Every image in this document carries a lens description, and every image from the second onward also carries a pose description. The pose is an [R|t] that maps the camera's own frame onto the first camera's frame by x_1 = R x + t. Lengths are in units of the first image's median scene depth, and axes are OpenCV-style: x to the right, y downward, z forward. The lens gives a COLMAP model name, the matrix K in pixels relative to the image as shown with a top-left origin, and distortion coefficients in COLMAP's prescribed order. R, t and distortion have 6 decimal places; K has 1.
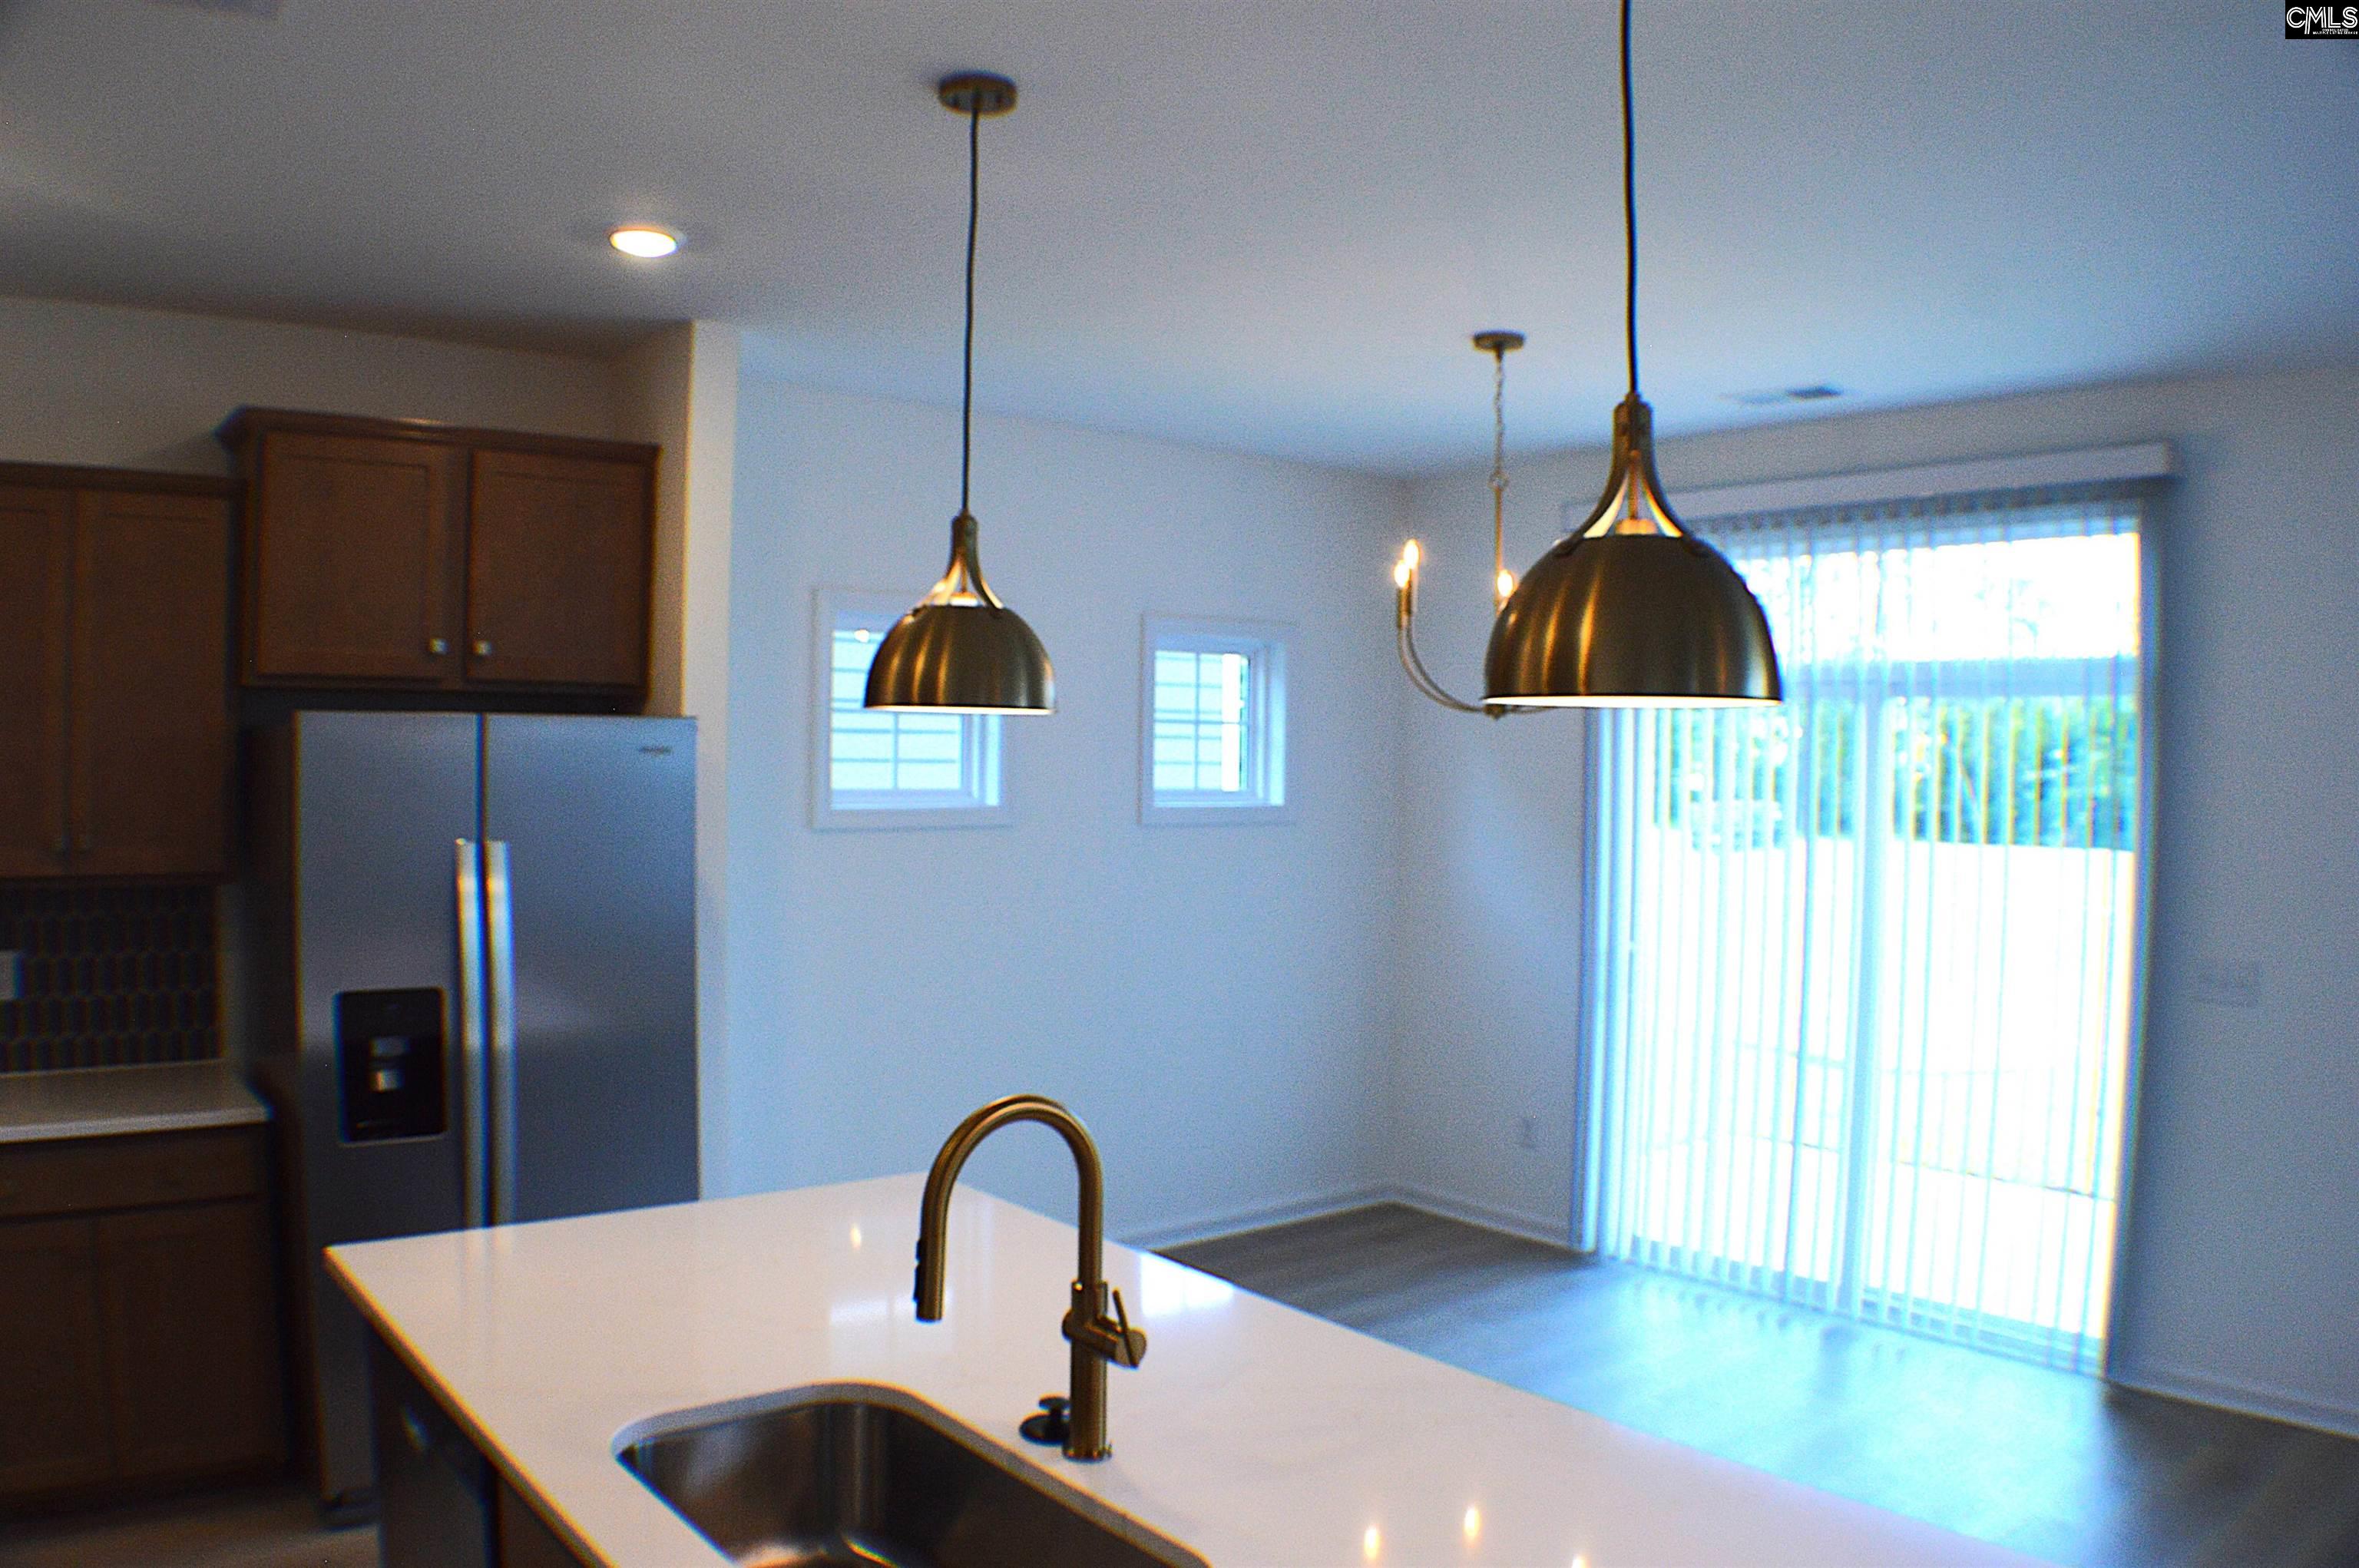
lens RADIAL K [[1841.8, 0, 1177.5], [0, 1841.8, 796.3], [0, 0, 1]] dist [-0.248400, 0.093014]
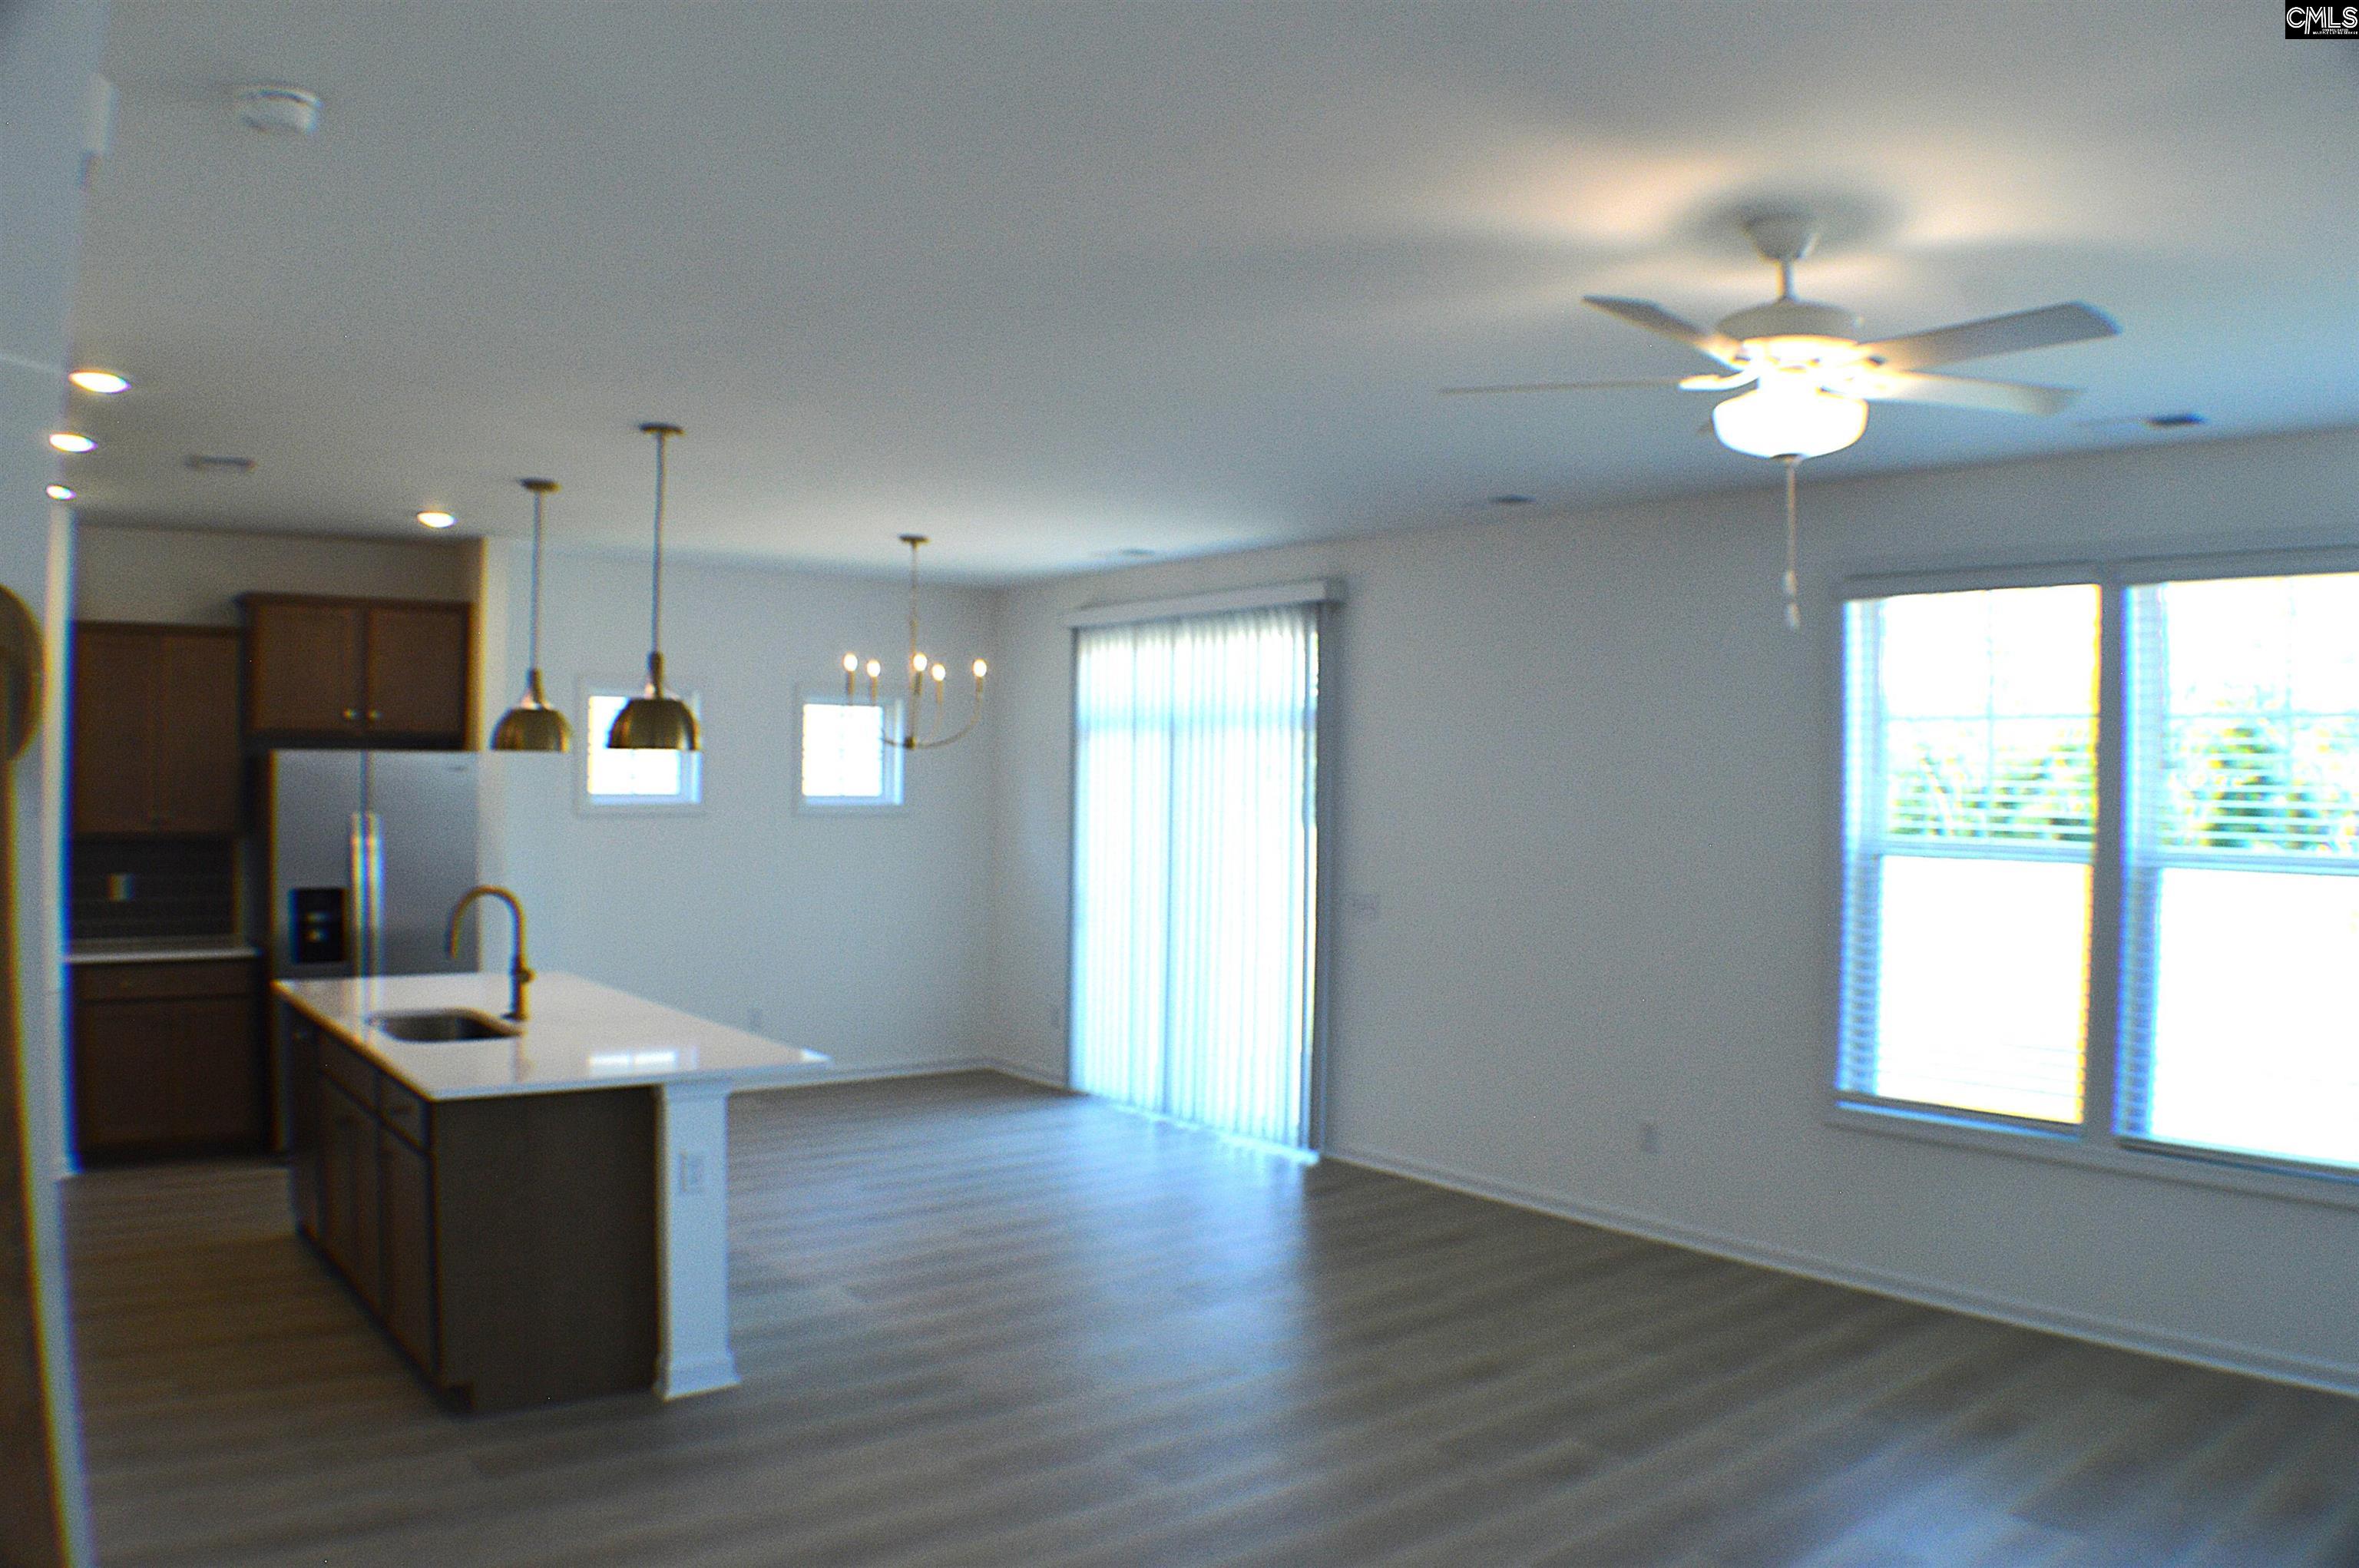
lens RADIAL K [[1841.8, 0, 1177.5], [0, 1841.8, 796.3], [0, 0, 1]] dist [-0.248400, 0.093014]
pose [[0.999801, -0.001156, -0.019894, 0.500889], [0.000906, 0.999920, -0.012591, 0.027553], [0.019907, 0.012571, 0.999723, -0.847826]]
